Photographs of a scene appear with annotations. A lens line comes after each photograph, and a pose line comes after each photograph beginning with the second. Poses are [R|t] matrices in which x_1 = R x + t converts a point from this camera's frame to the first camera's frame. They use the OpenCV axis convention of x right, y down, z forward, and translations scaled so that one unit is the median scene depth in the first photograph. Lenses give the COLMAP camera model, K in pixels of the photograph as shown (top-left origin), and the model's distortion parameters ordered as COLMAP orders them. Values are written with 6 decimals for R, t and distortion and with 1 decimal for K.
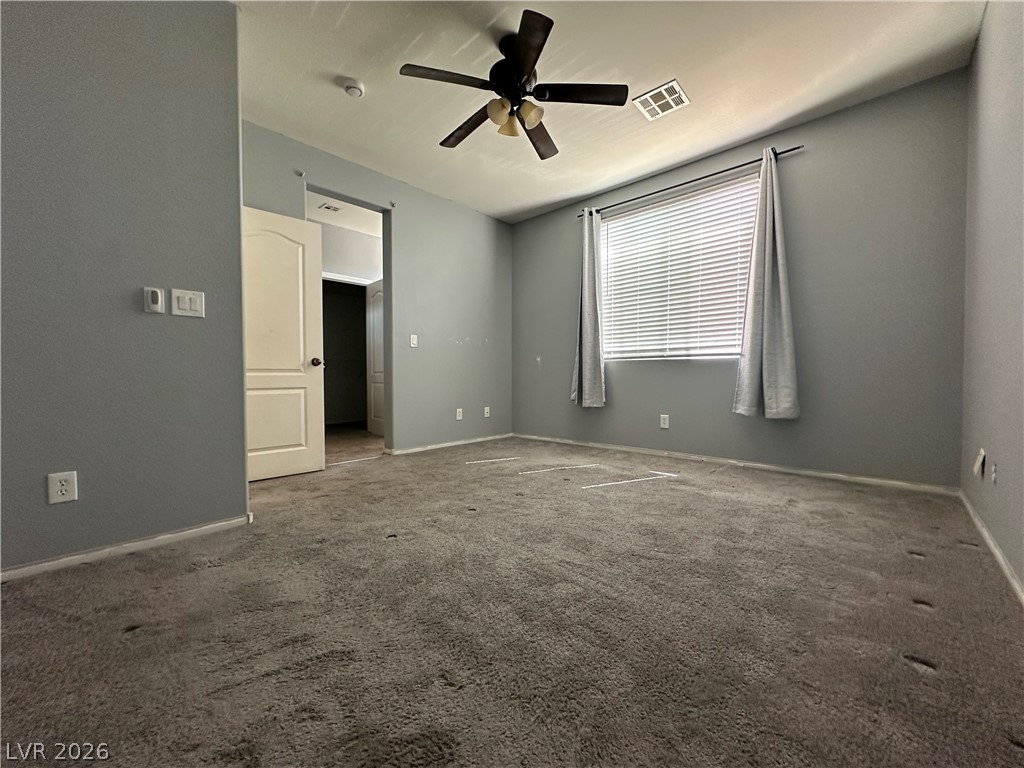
lens RADIAL K [[407.6, 0, 511.1], [0, 407.6, 381.1], [0, 0, 1]] dist [-0.001056, 0.000889]
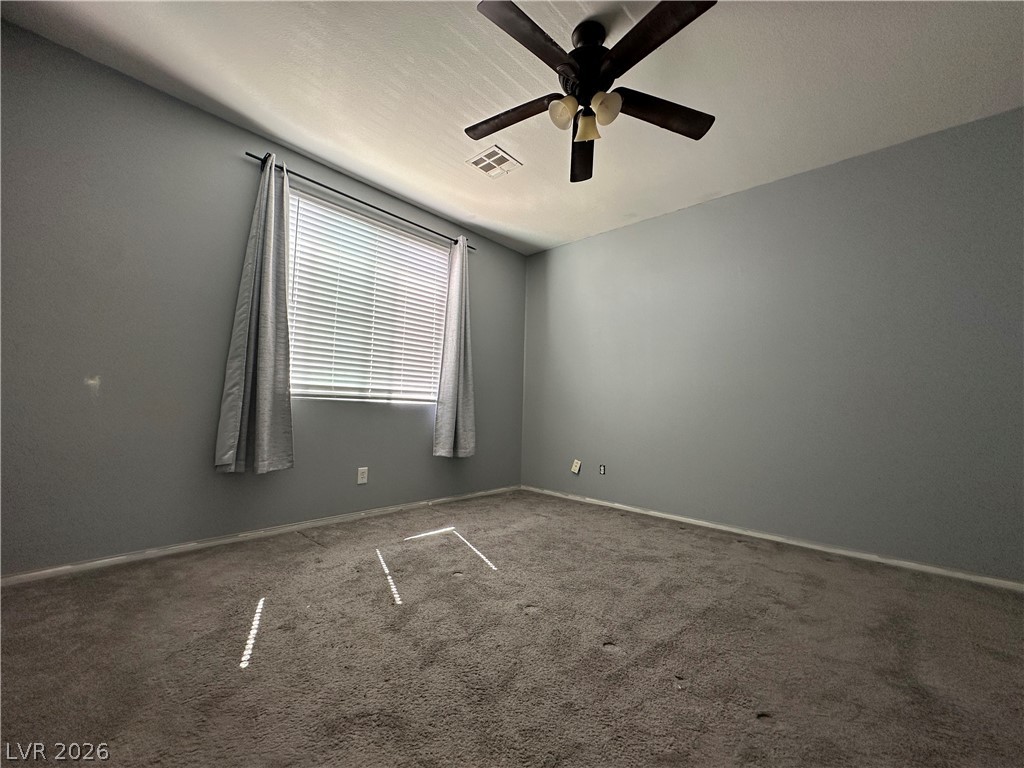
lens RADIAL K [[407.6, 0, 511.5], [0, 407.6, 382.4], [0, 0, 1]] dist [-0.001056, 0.000889]
pose [[-0.003516, 0.071102, 0.997463, -0.489935], [-0.014044, 0.997367, -0.071145, -0.037755], [-0.999895, -0.014258, -0.002508, 0.727152]]
